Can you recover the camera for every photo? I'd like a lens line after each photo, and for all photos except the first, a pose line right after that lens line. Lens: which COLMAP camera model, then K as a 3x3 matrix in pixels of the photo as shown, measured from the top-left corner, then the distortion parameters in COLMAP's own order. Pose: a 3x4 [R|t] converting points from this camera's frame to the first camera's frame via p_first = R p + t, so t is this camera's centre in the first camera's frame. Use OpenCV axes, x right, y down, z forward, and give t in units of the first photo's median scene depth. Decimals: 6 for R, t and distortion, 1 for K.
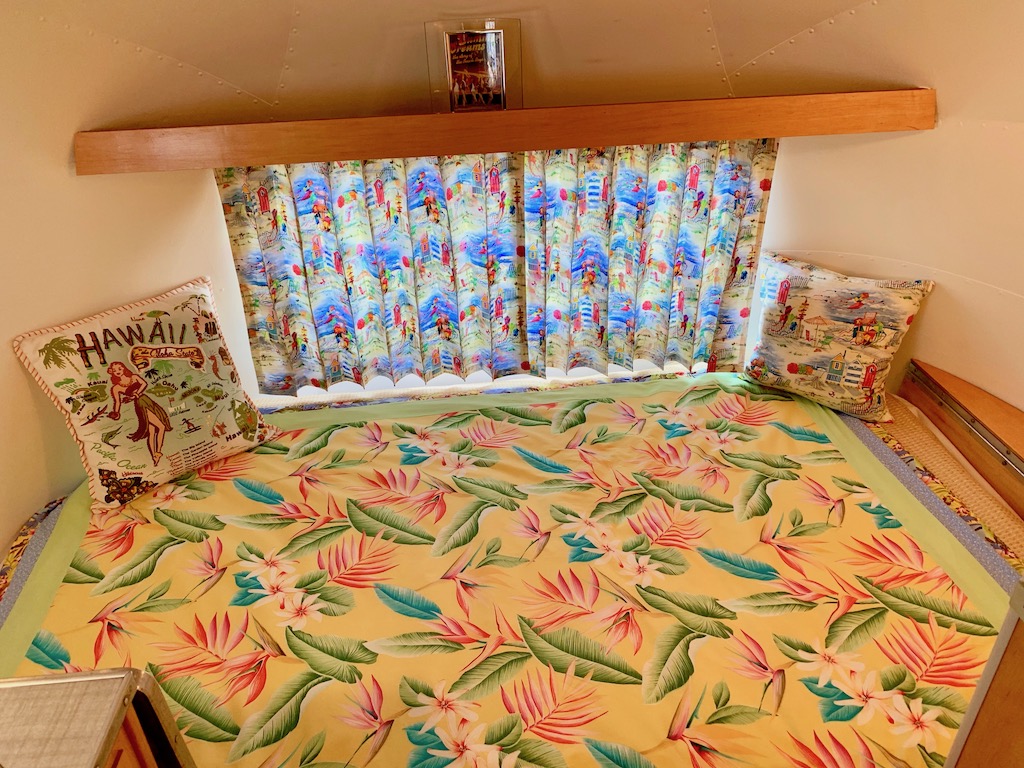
lens RADIAL K [[785.7, 0, 525.1], [0, 785.7, 418.3], [0, 0, 1]] dist [-0.032421, -0.026646]
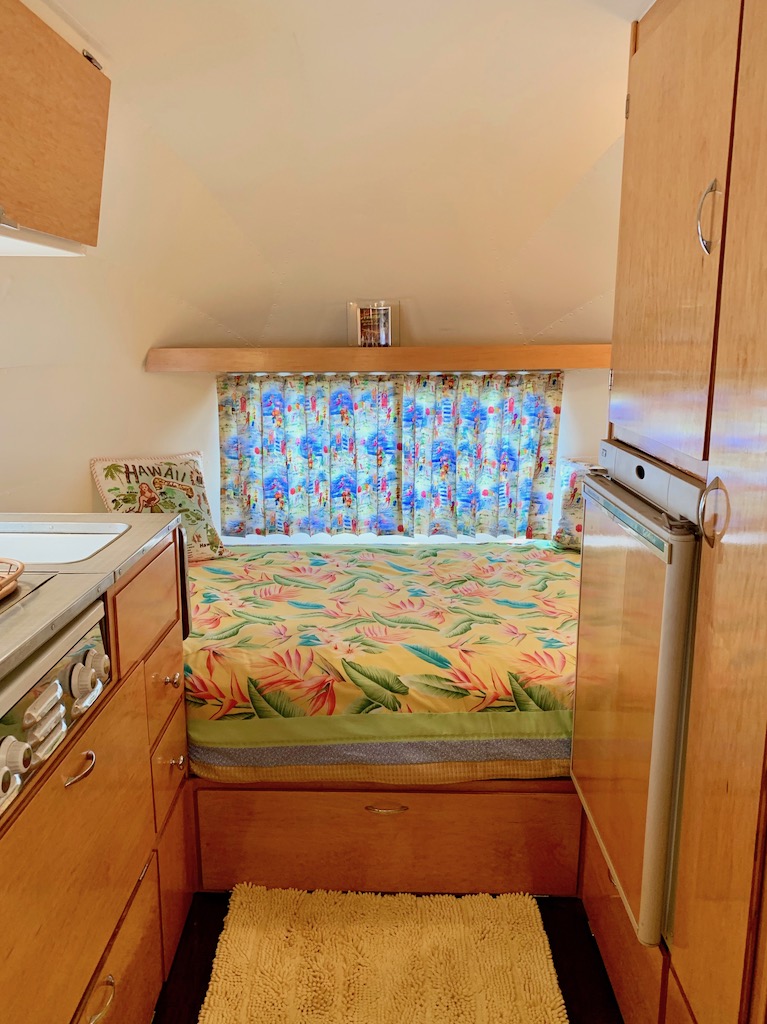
lens RADIAL K [[785.7, 0, 382.7], [0, 785.7, 513.4], [0, 0, 1]] dist [-0.032421, -0.026646]
pose [[0.995080, 0.044332, -0.088605, 0.111602], [-0.069880, 0.948012, -0.310467, 0.421769], [0.070235, 0.315131, 0.946446, -0.461269]]
